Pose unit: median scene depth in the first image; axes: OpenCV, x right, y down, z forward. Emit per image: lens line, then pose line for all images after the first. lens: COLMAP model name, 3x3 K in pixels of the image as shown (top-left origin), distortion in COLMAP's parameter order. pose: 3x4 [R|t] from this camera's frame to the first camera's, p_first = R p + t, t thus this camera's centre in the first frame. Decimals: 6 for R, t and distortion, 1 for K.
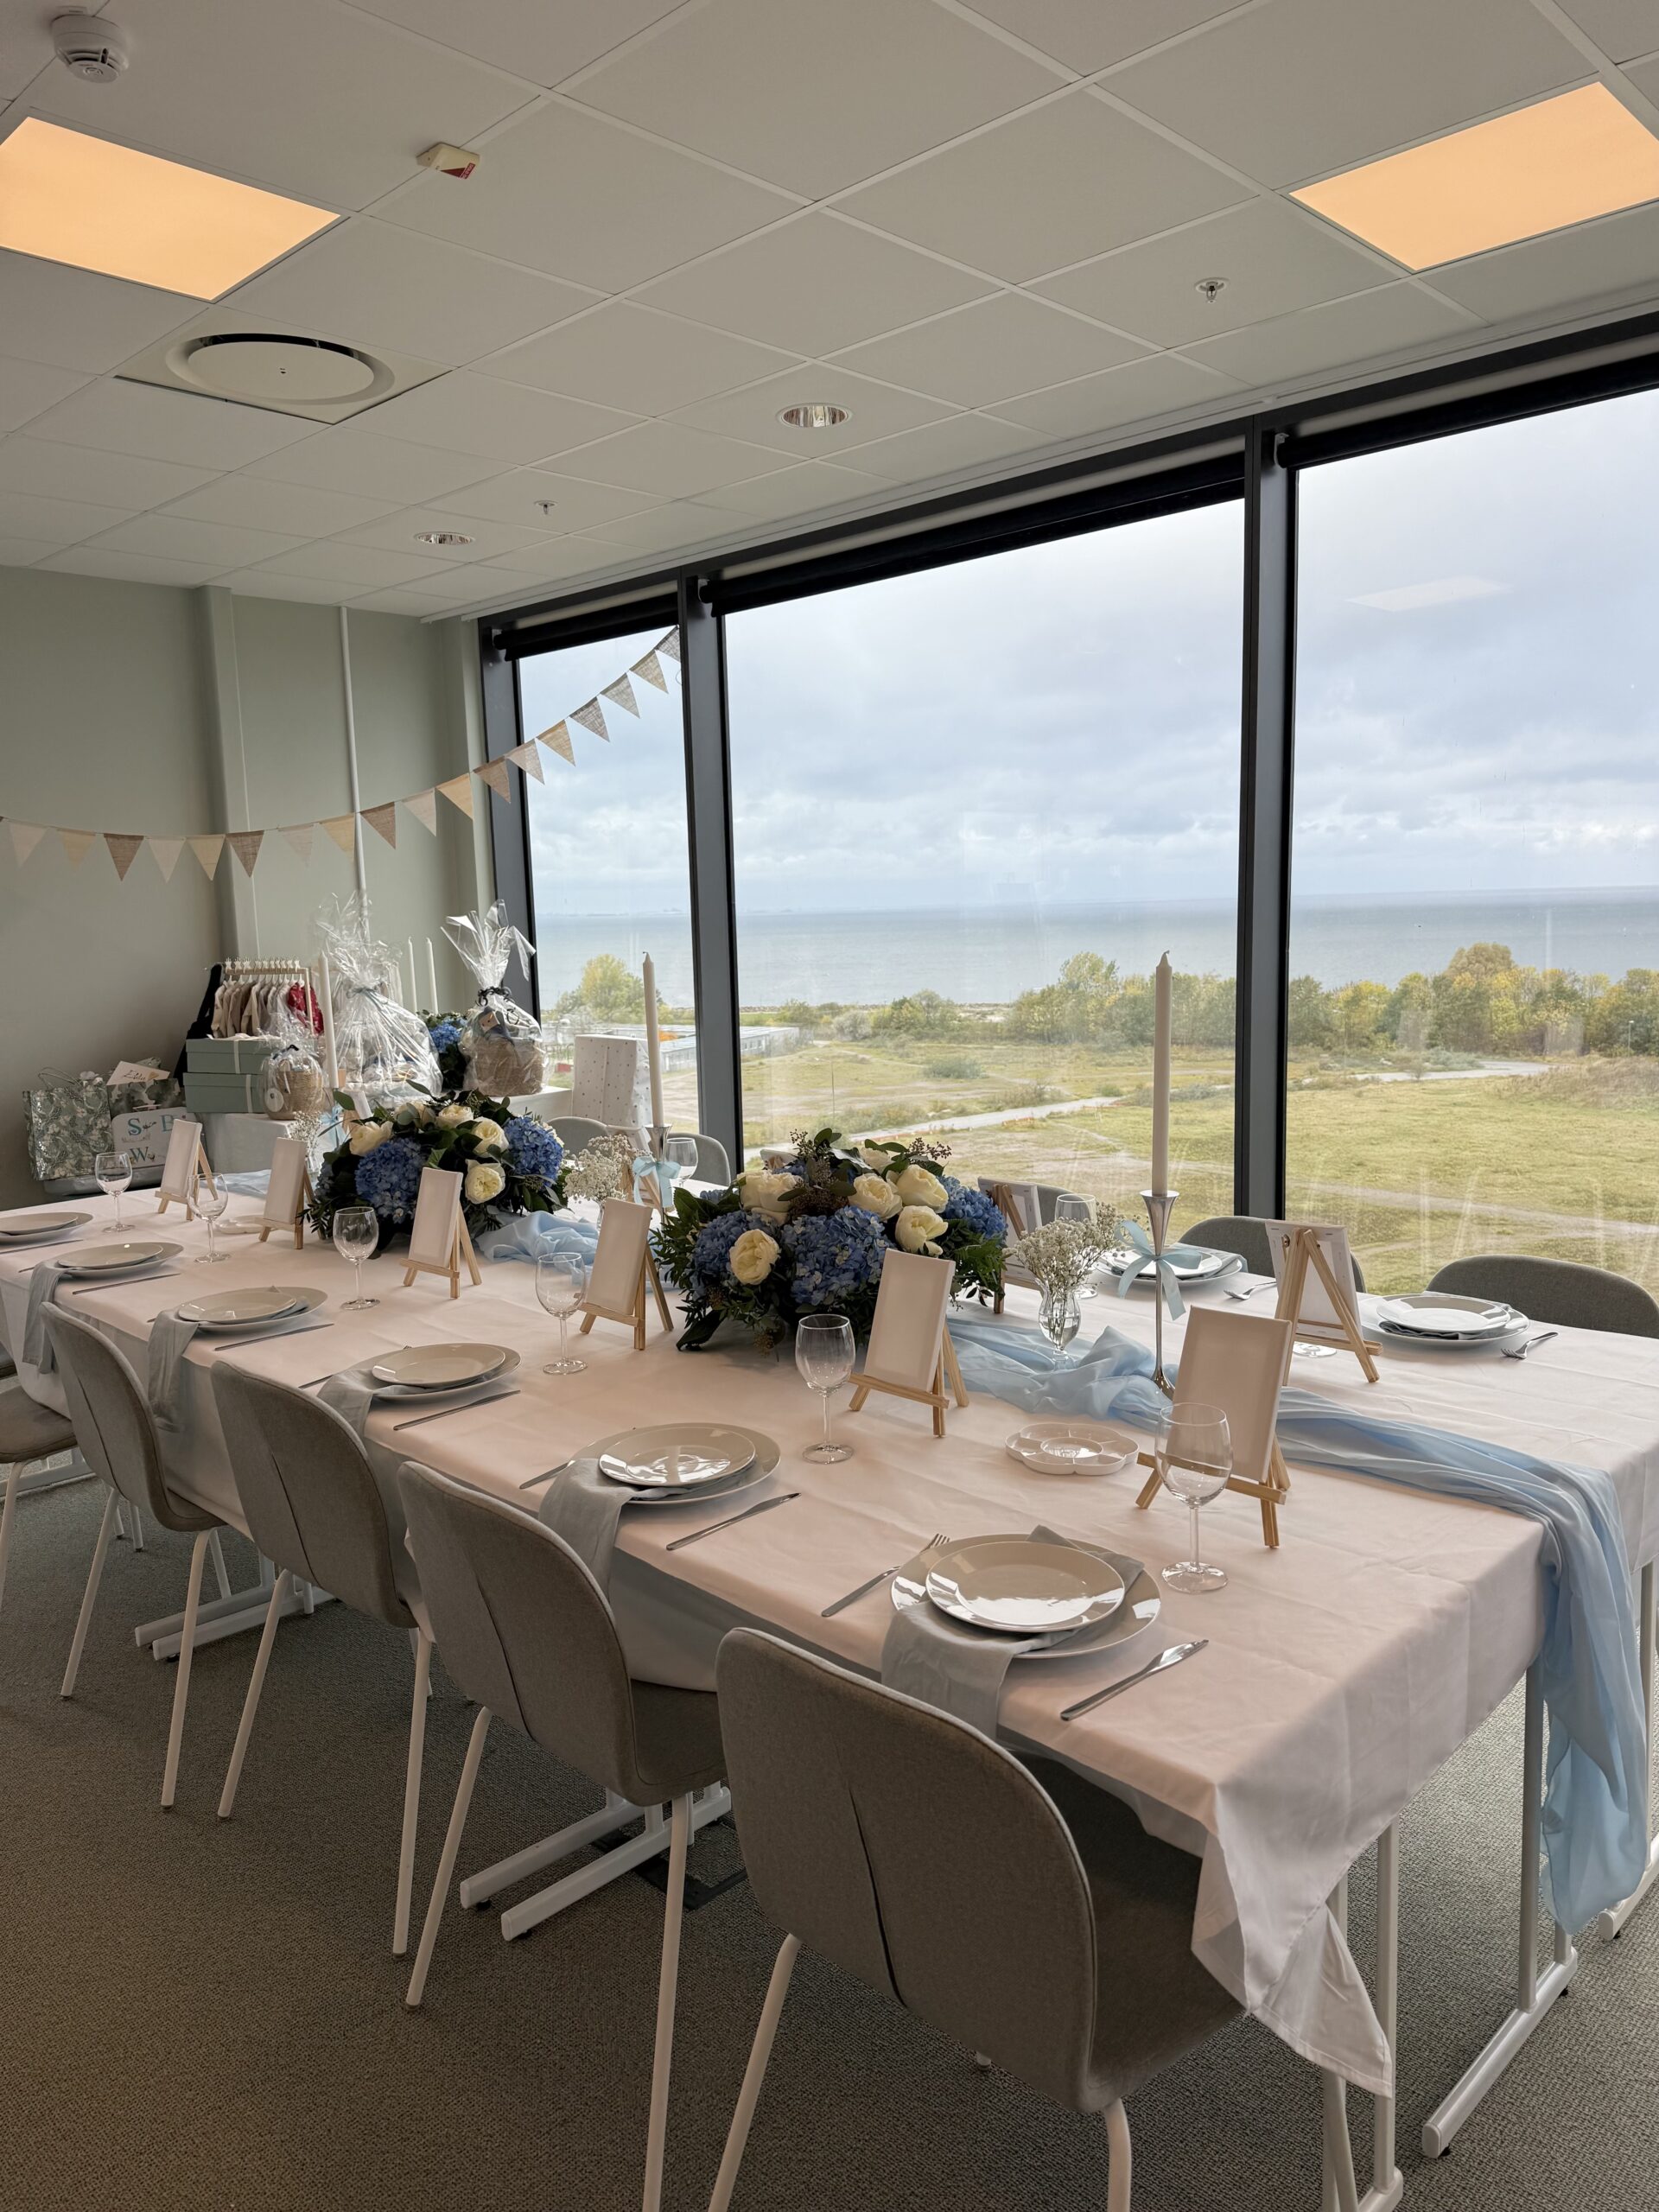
lens RADIAL K [[1552.6, 0, 830.9], [0, 1552.6, 1113.5], [0, 0, 1]] dist [0.039092, -0.002043]
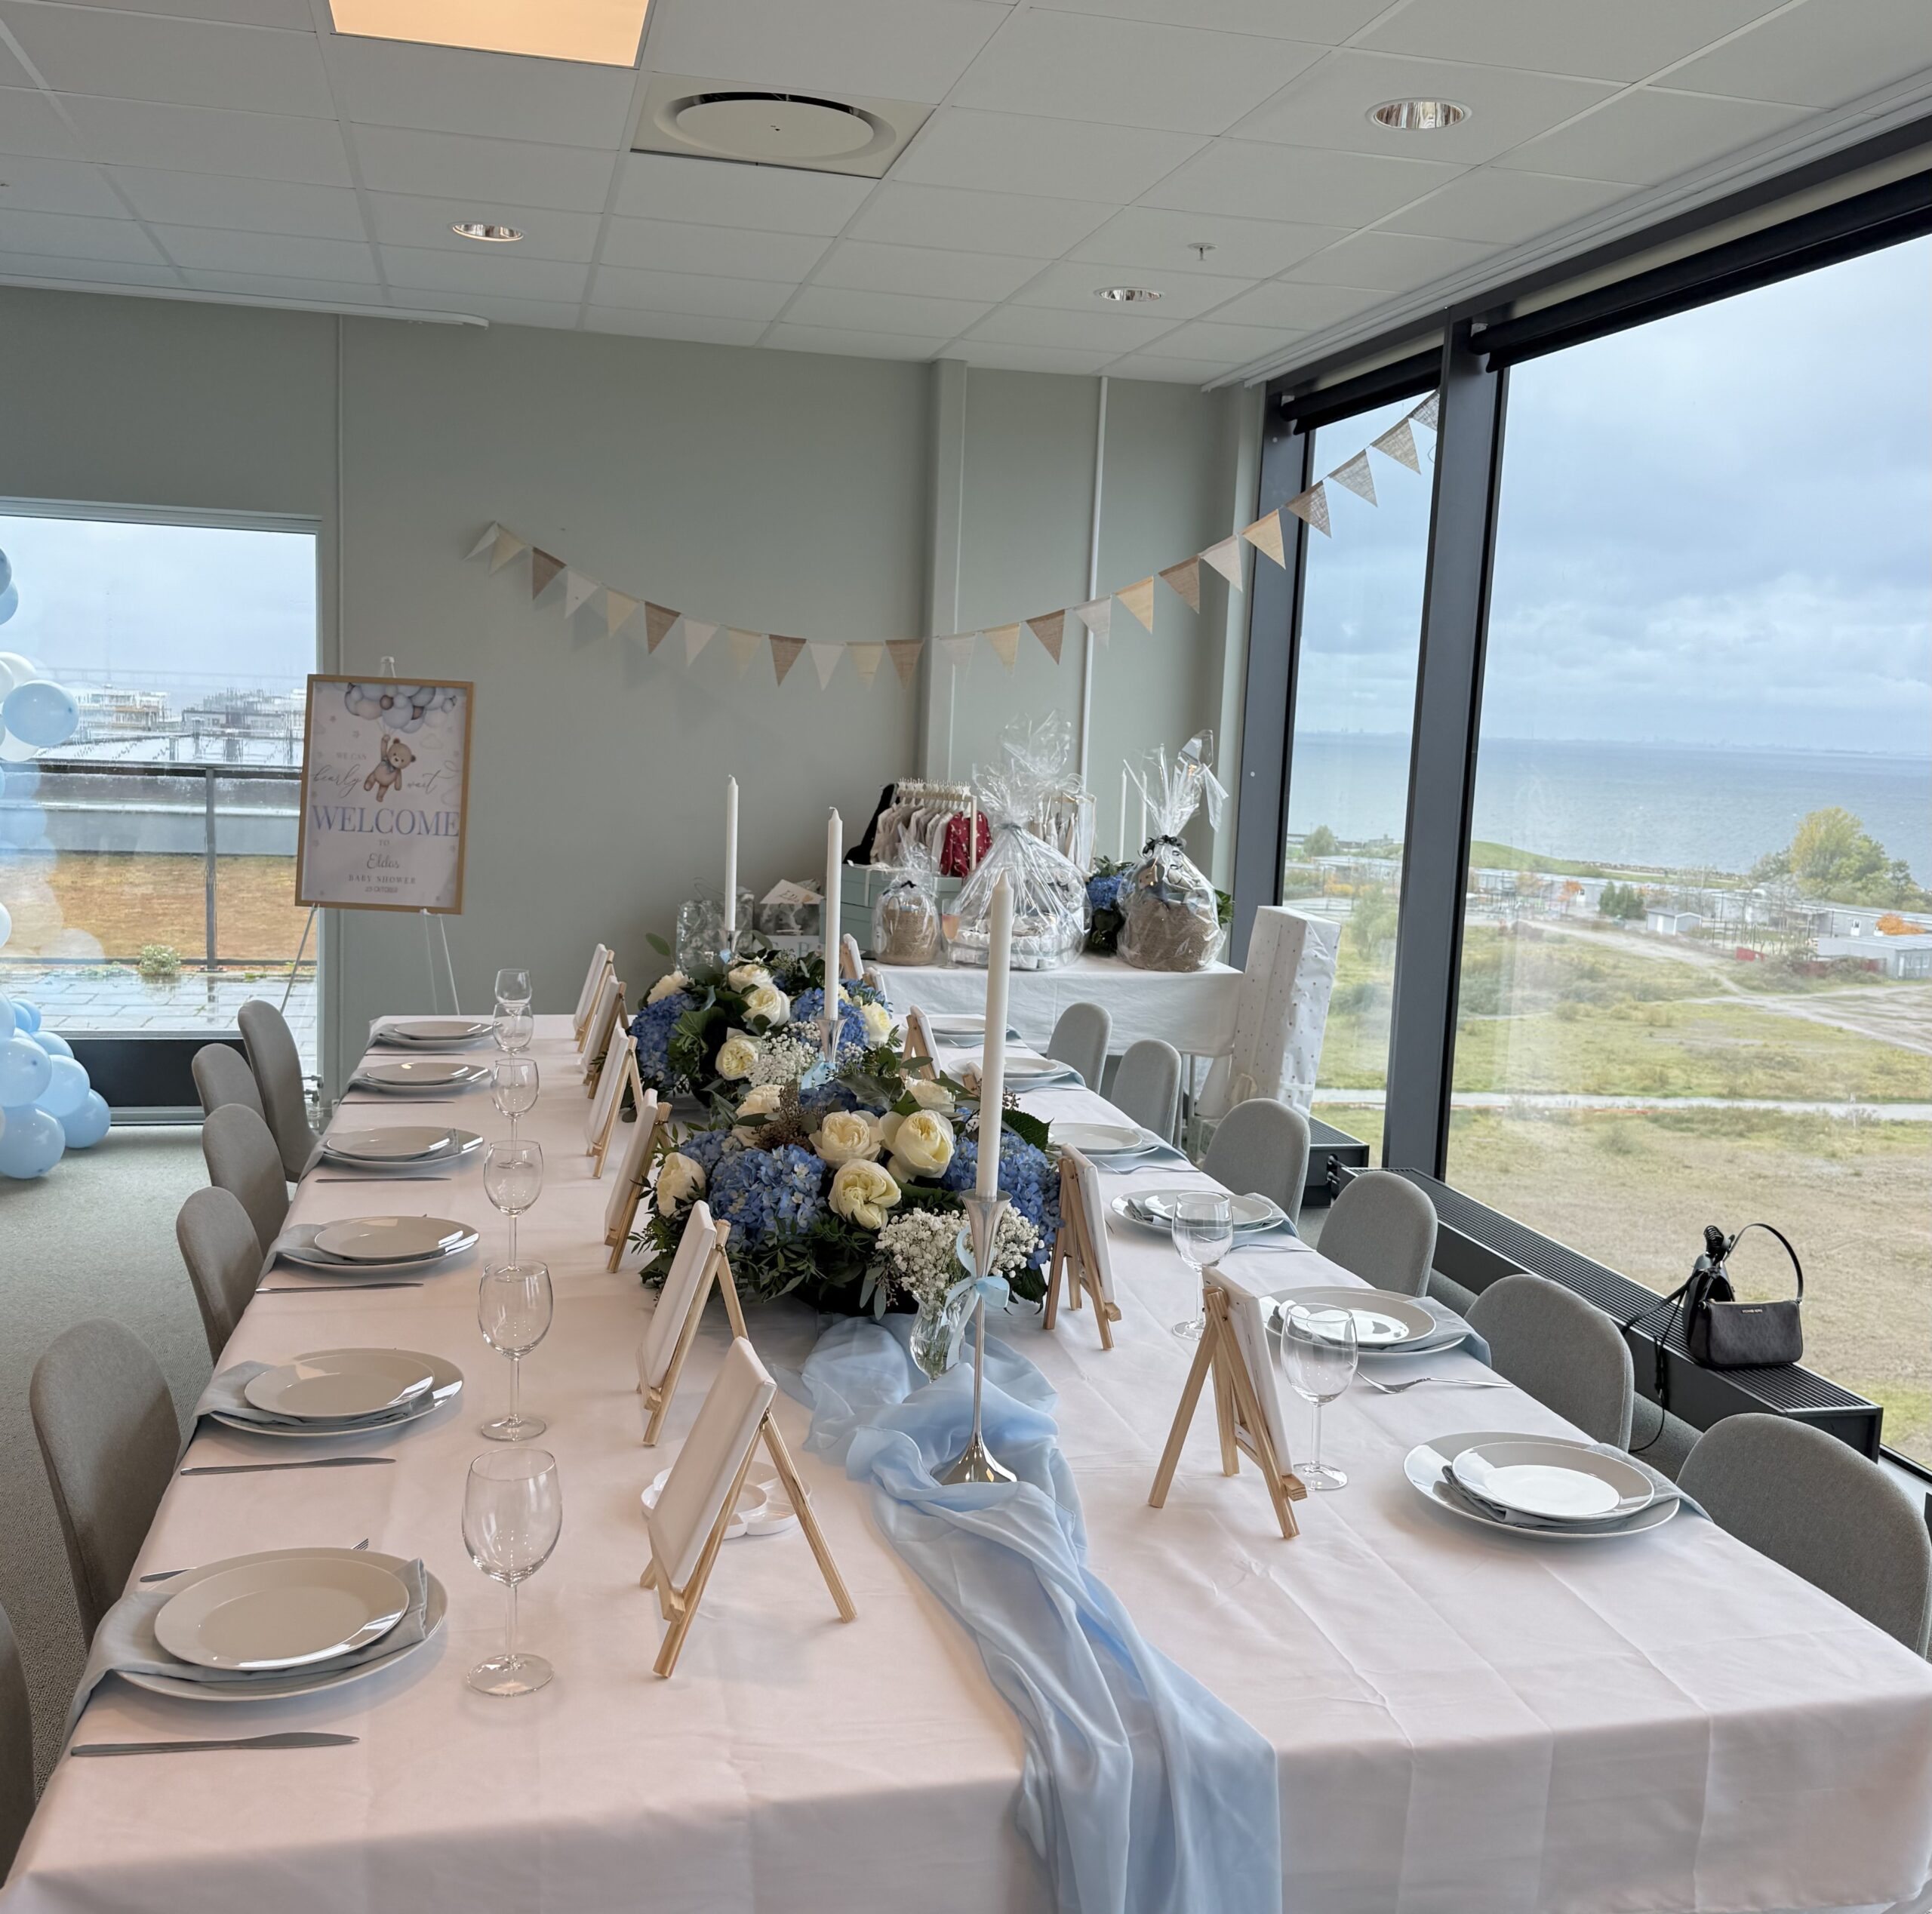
lens RADIAL K [[1952.0, 0, 963.2], [0, 1952.0, 952.2], [0, 0, 1]] dist [0.091990, 0.000000]
pose [[0.841051, 0.124046, -0.526541, 0.247315], [-0.132690, 0.990924, 0.021501, -0.029480], [0.524429, 0.051784, 0.849878, 0.074928]]
